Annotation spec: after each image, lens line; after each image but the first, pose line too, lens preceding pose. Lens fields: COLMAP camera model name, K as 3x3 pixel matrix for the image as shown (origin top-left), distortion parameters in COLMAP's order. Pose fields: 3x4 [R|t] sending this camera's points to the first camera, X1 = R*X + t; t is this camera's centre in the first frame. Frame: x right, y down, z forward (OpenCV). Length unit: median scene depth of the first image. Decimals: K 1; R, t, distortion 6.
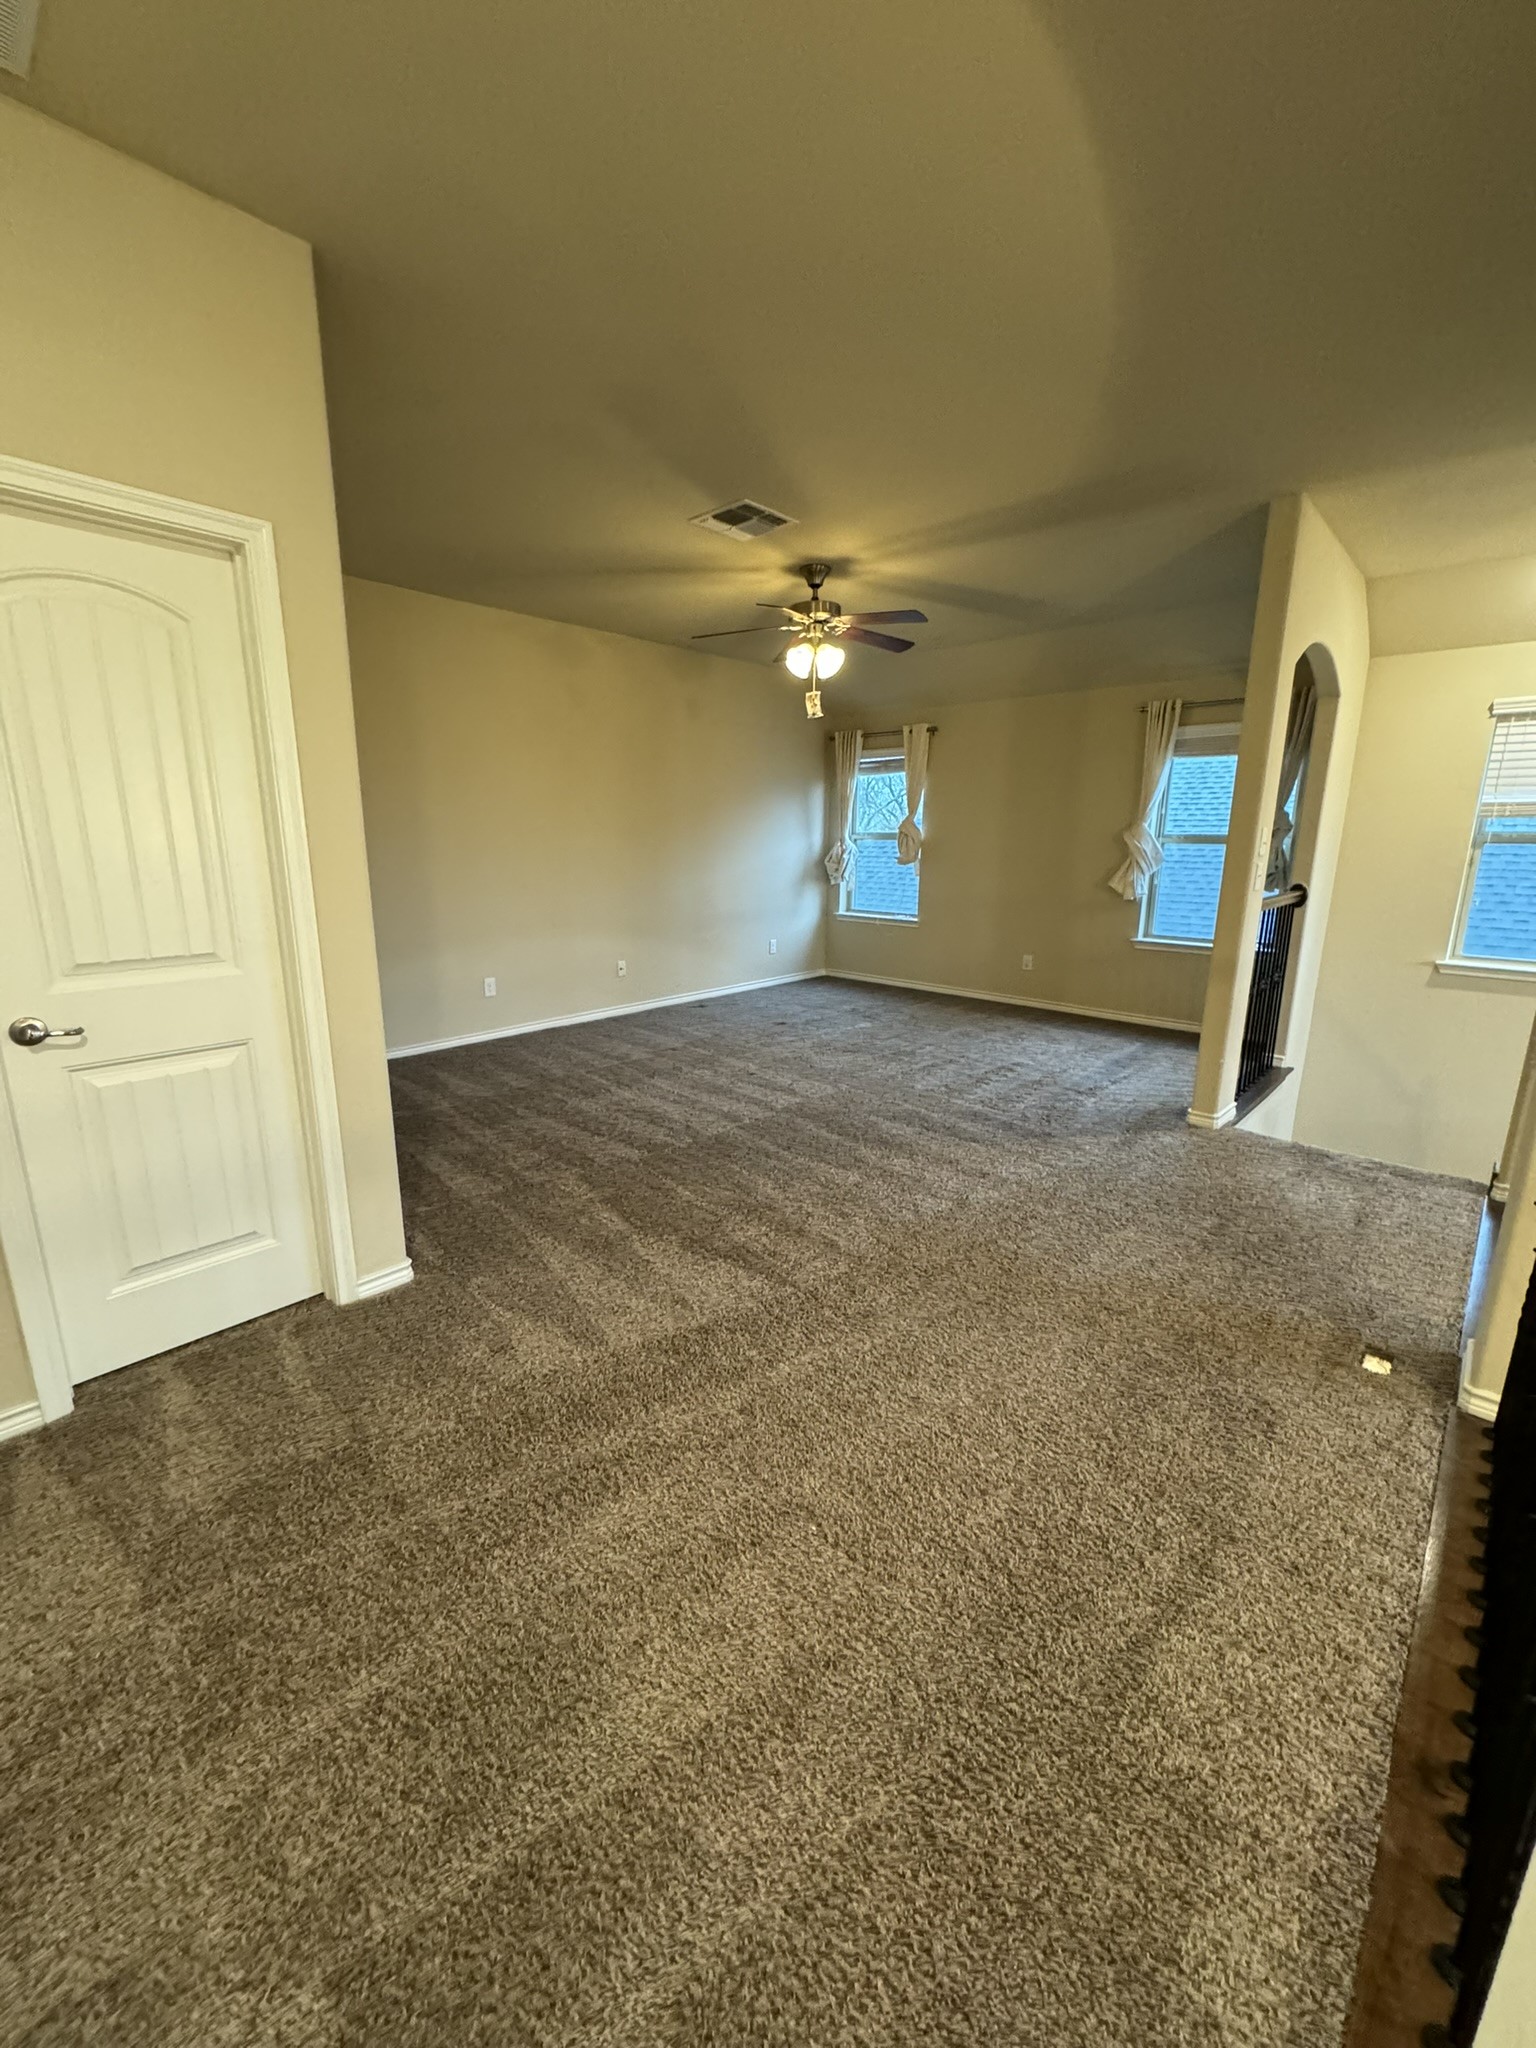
lens RADIAL K [[813.2, 0, 762.6], [0, 813.2, 1032.2], [0, 0, 1]] dist [-0.001947, 0.000466]
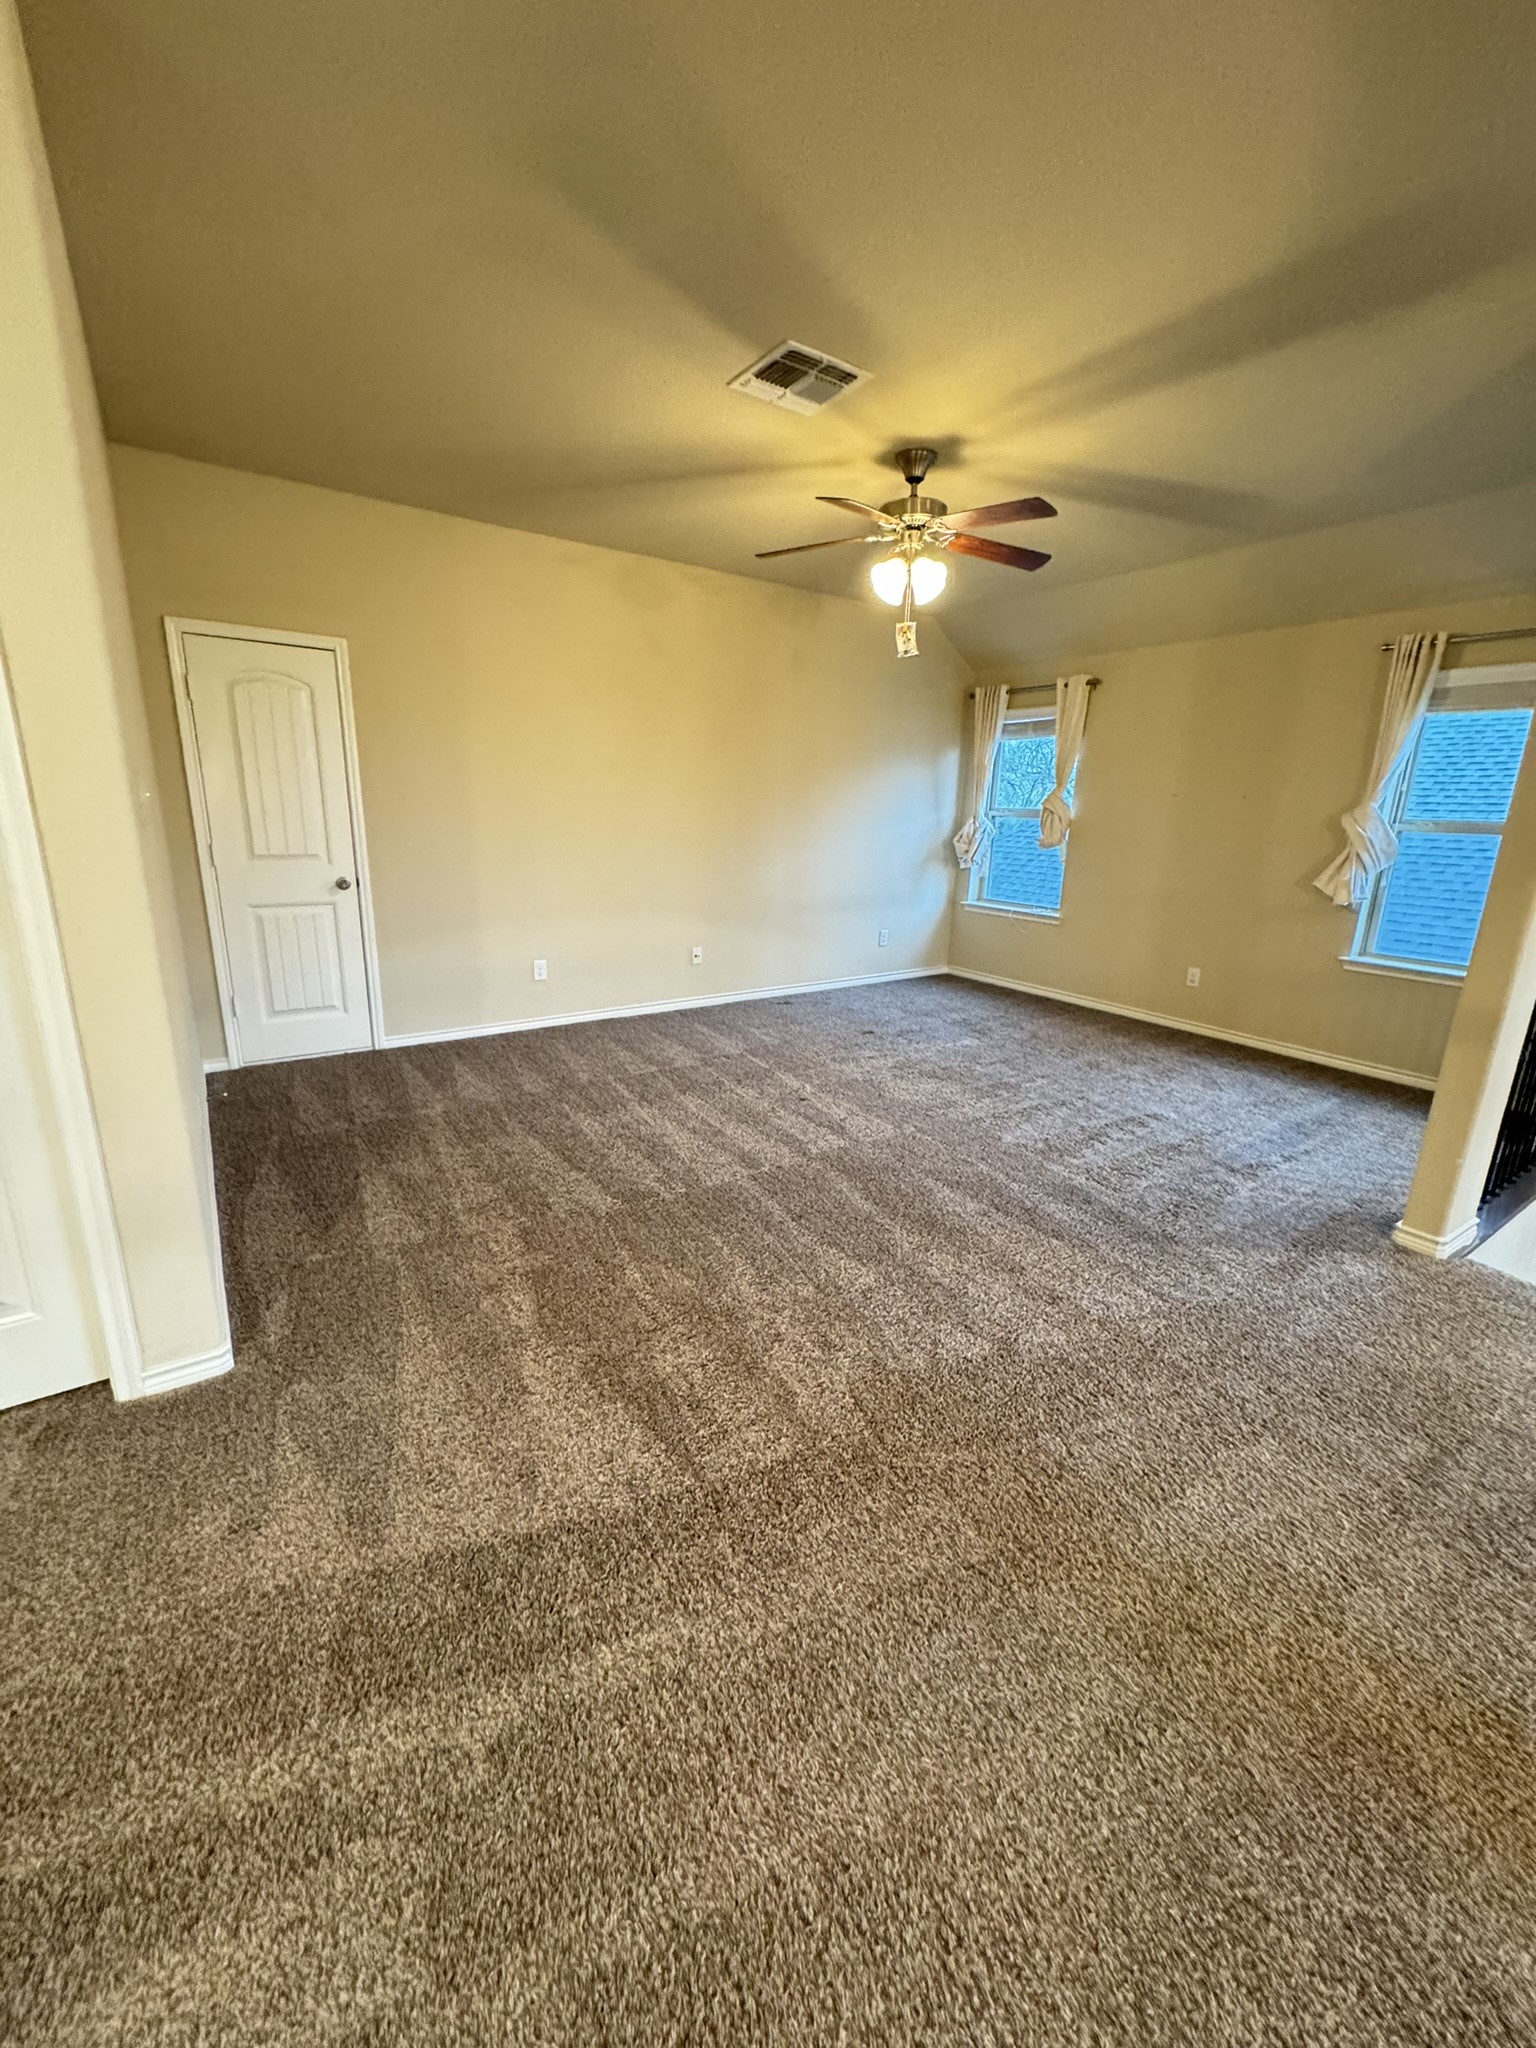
lens RADIAL K [[813.2, 0, 762.5], [0, 813.2, 1030.4], [0, 0, 1]] dist [-0.001947, 0.000466]
pose [[0.977417, 0.076400, -0.197023, 0.118425], [-0.070906, 0.996876, 0.034800, -0.049900], [0.199066, -0.020044, 0.979781, 0.216748]]
